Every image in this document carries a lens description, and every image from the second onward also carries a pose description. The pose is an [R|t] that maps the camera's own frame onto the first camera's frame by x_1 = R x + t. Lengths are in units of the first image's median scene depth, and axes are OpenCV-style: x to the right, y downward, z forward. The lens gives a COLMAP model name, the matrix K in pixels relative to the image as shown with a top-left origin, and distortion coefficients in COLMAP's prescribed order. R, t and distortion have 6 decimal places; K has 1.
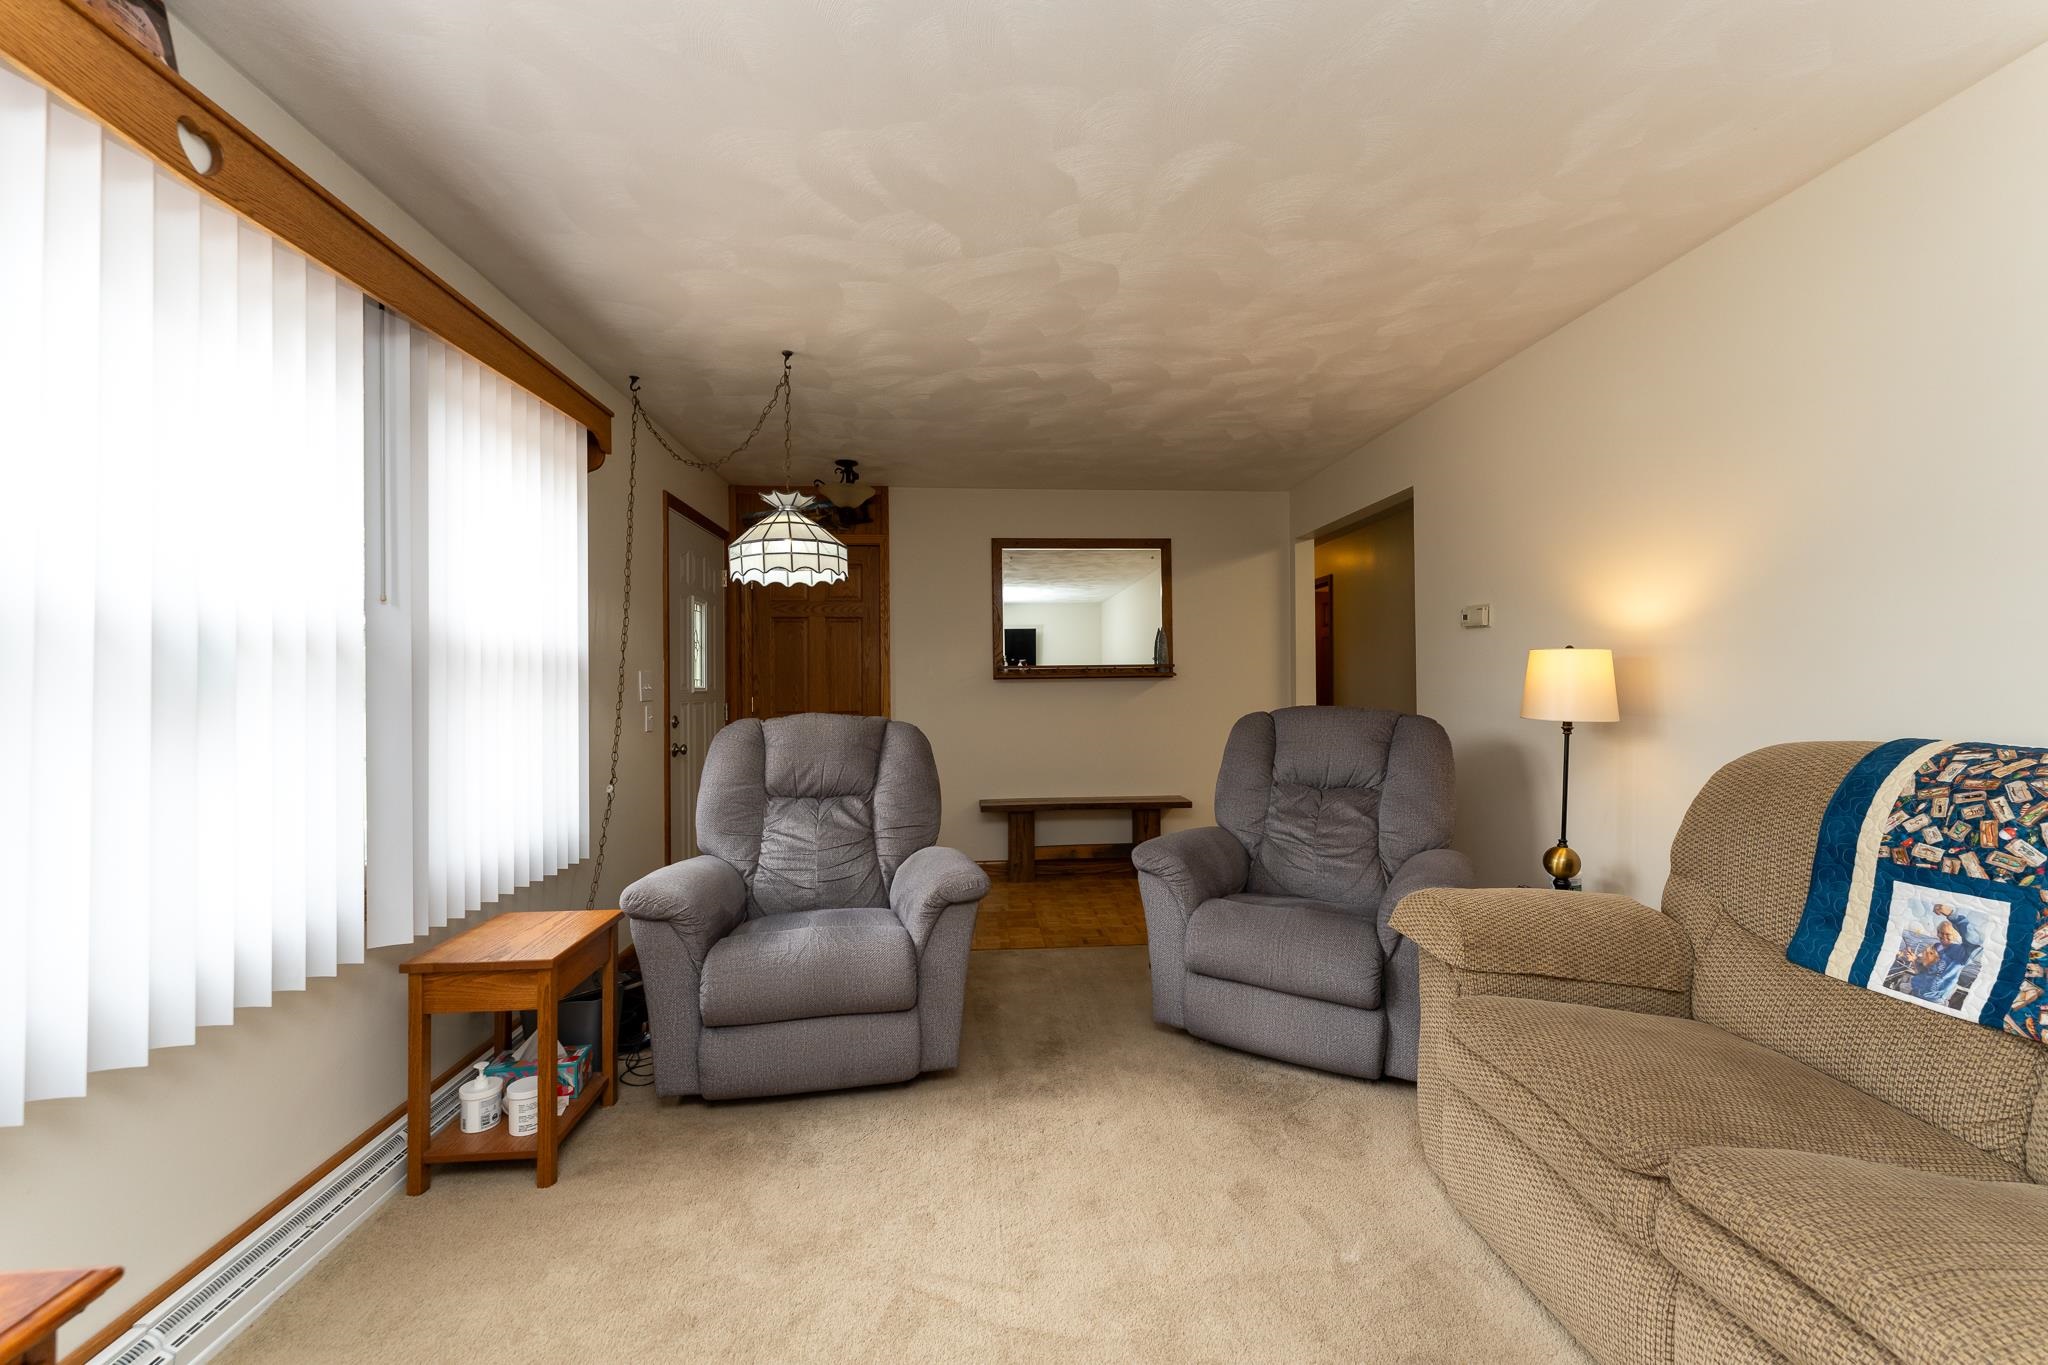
lens RADIAL K [[818.6, 0, 1025.1], [0, 818.6, 681.7], [0, 0, 1]] dist [-0.000156, -0.000004]
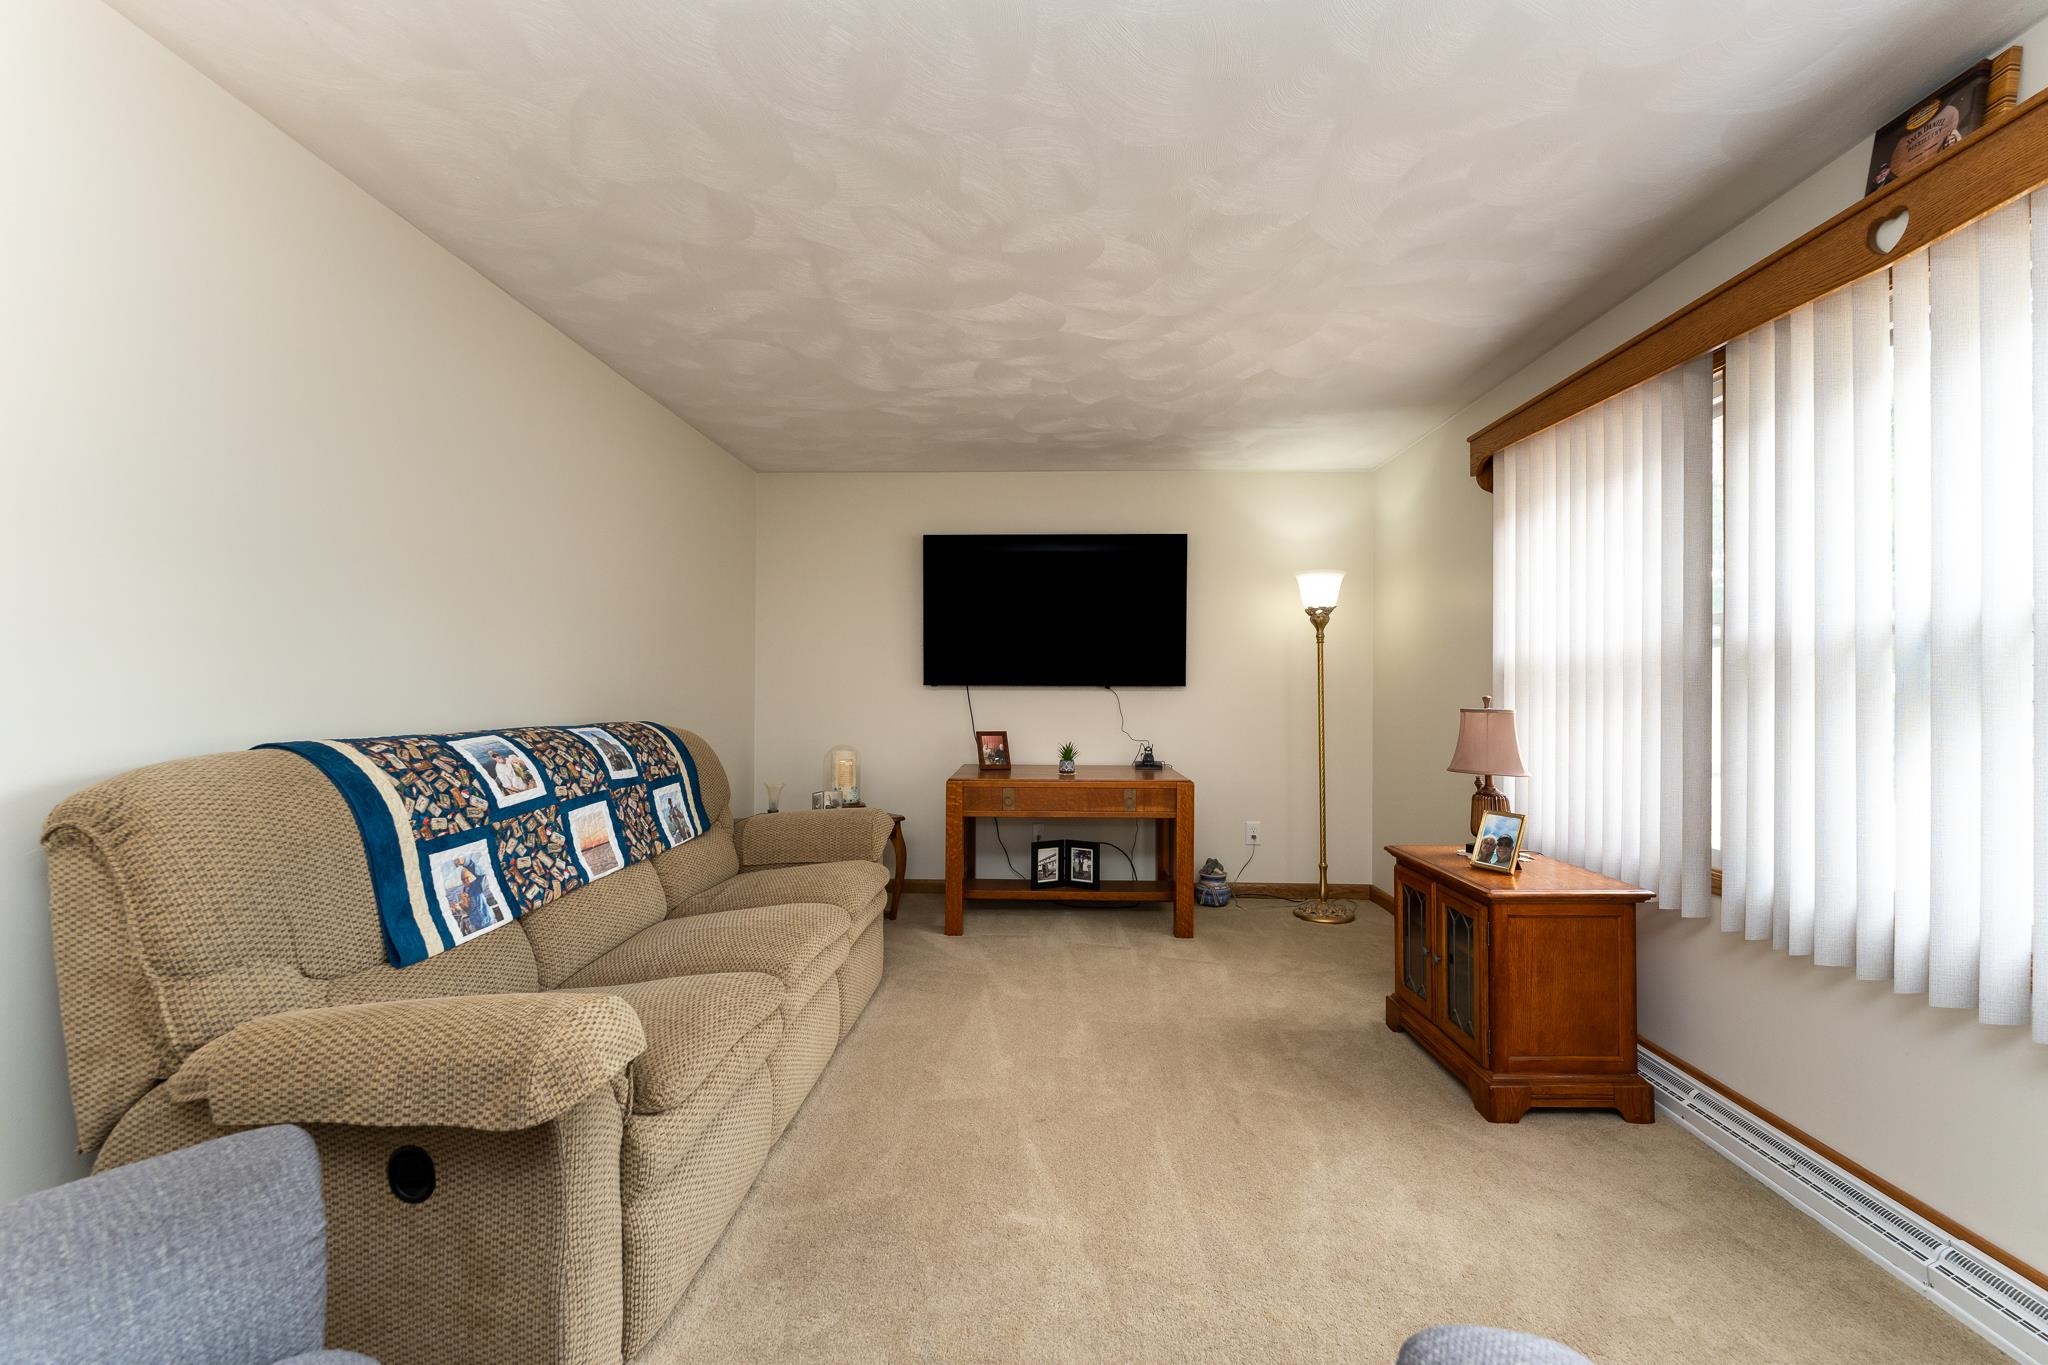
lens RADIAL K [[818.6, 0, 1026.9], [0, 818.6, 684.6], [0, 0, 1]] dist [-0.000156, -0.000004]
pose [[-0.993493, 0.001105, 0.113885, 0.087381], [0.000574, 0.999989, -0.004693, 0.006004], [-0.113889, -0.004598, -0.993483, 2.228219]]
